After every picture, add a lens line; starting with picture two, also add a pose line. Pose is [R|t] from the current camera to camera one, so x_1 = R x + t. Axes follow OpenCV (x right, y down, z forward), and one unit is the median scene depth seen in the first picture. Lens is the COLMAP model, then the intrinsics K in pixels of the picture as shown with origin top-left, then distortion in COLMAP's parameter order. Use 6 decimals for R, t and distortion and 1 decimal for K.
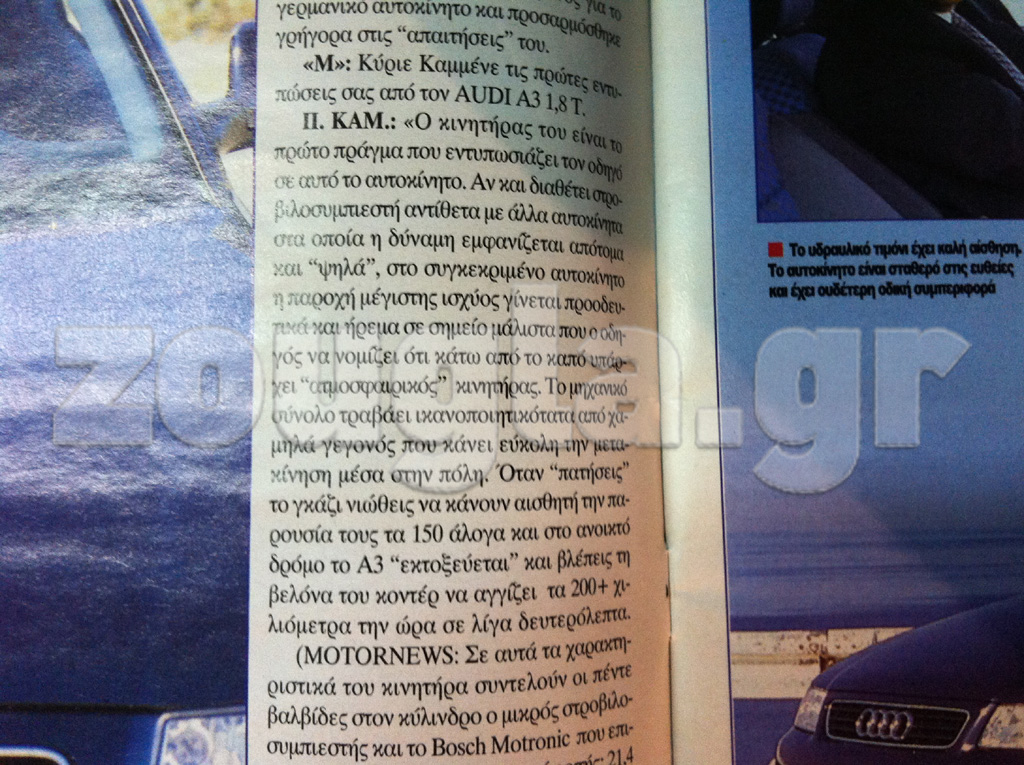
lens RADIAL K [[886.0, 0, 511.3], [0, 886.0, 358.5], [0, 0, 1]] dist [0.144093, -0.234647]
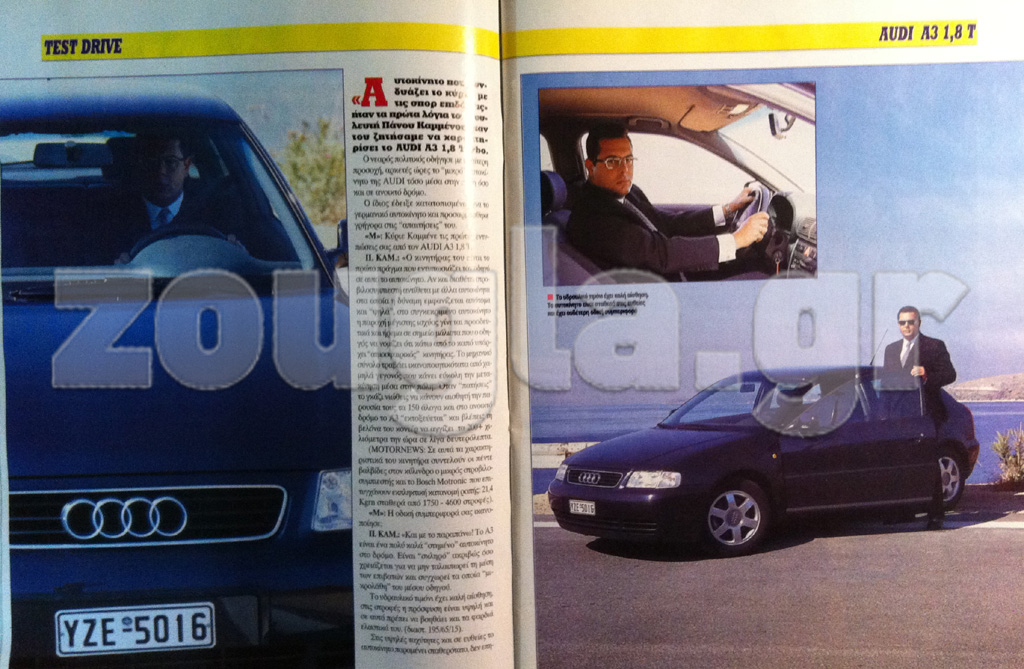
lens RADIAL K [[890.8, 0, 512.0], [0, 890.8, 334.5], [0, 0, 1]] dist [0.114195, 0.001078]
pose [[0.999332, -0.006422, -0.035989, 0.303014], [0.009952, 0.995060, 0.098774, -0.291511], [0.035177, -0.099066, 0.994459, -1.672356]]
